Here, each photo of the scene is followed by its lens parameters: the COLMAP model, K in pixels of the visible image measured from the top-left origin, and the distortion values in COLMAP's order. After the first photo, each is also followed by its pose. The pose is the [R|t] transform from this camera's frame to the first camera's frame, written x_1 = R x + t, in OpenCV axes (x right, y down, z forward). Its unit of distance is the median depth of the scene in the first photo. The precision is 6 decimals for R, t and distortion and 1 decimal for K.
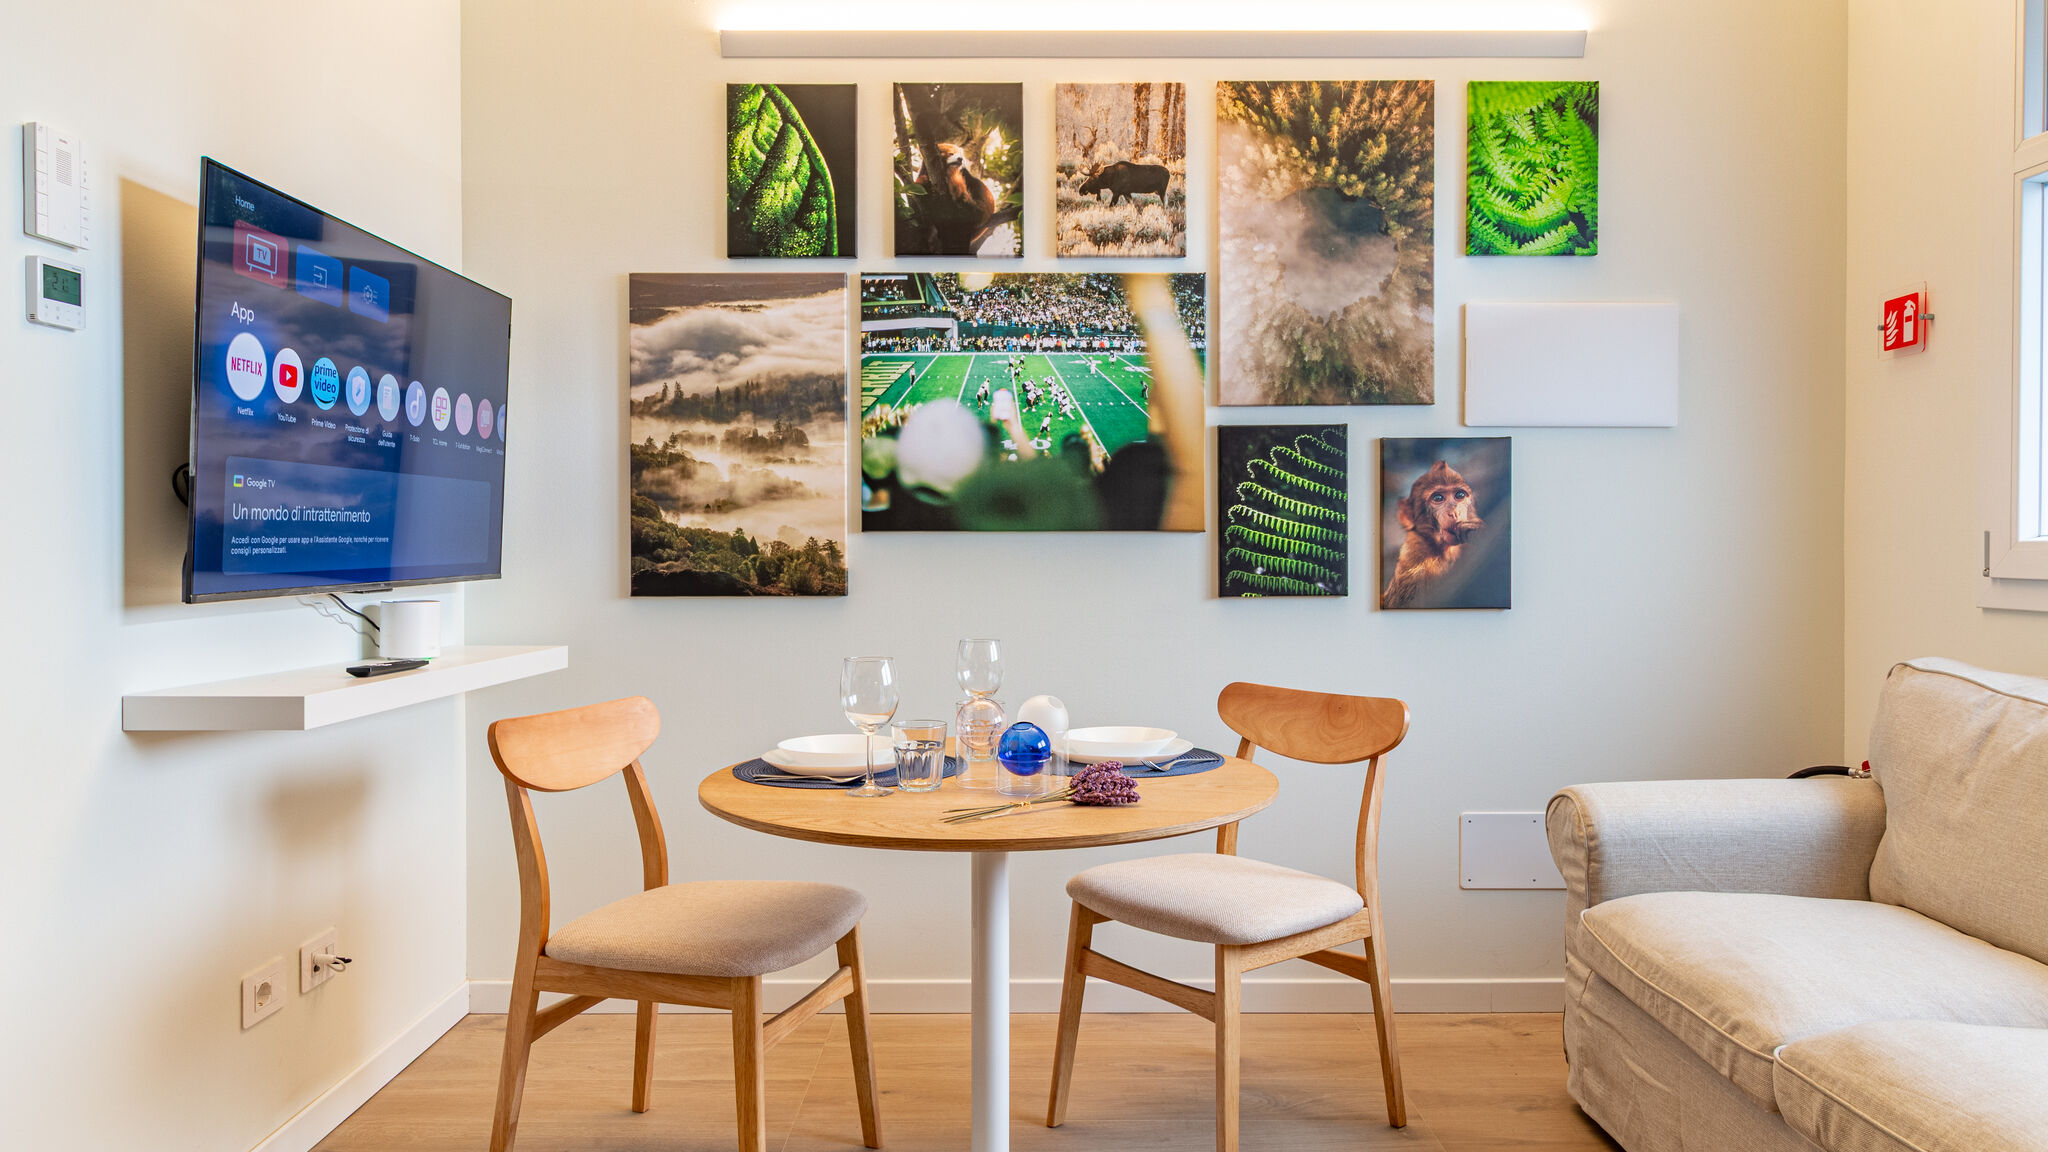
lens RADIAL K [[1338.0, 0, 1023.4], [0, 1338.0, 569.3], [0, 0, 1]] dist [0.001612, 0.002627]
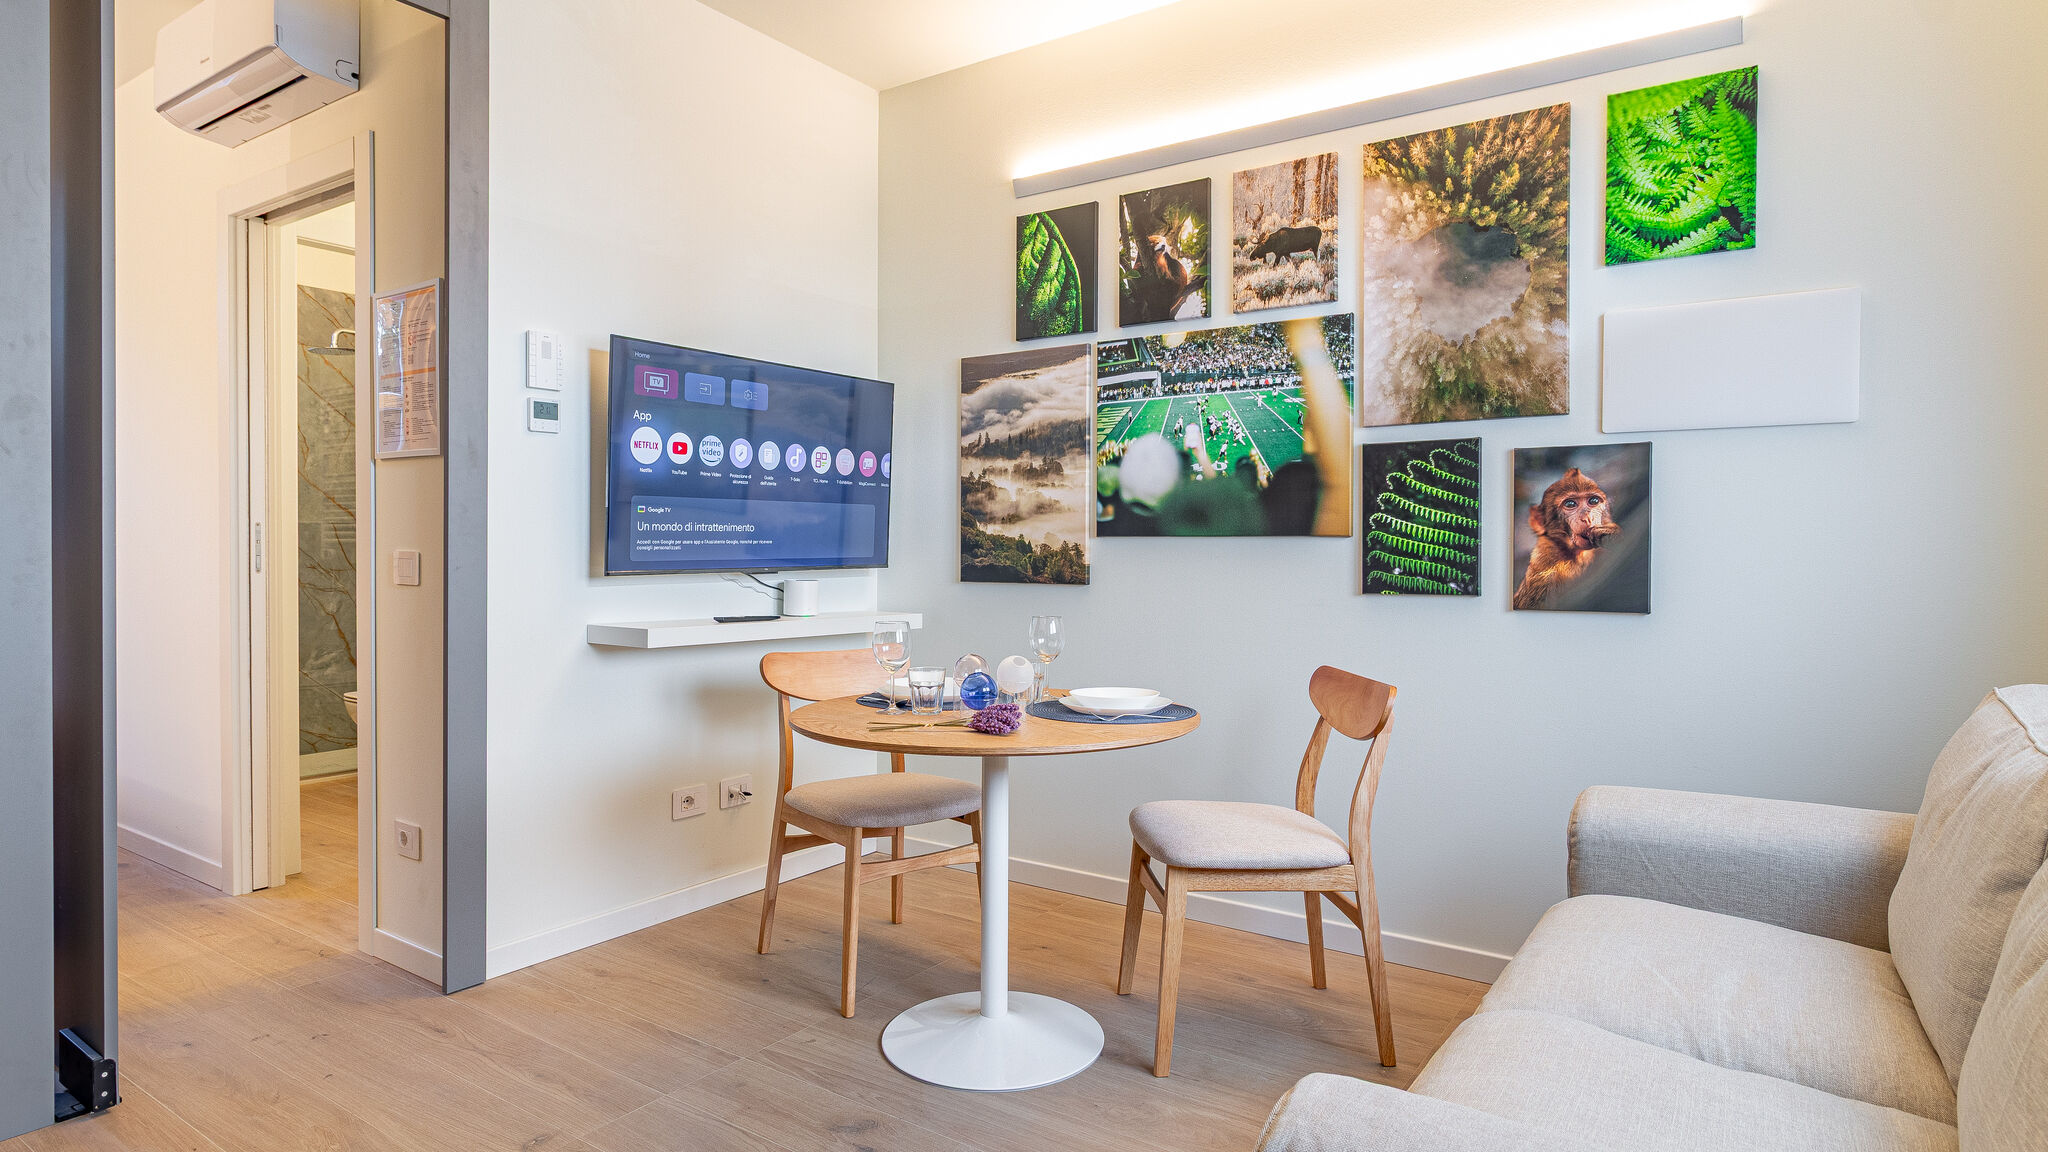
lens RADIAL K [[1145.3, 0, 1025.2], [0, 1145.3, 568.6], [0, 0, 1]] dist [0.002339, 0.001141]
pose [[0.813896, 0.015529, -0.580804, 0.485445], [-0.015086, 0.999871, 0.005594, -0.001747], [0.580815, 0.004208, 0.814025, 0.031191]]
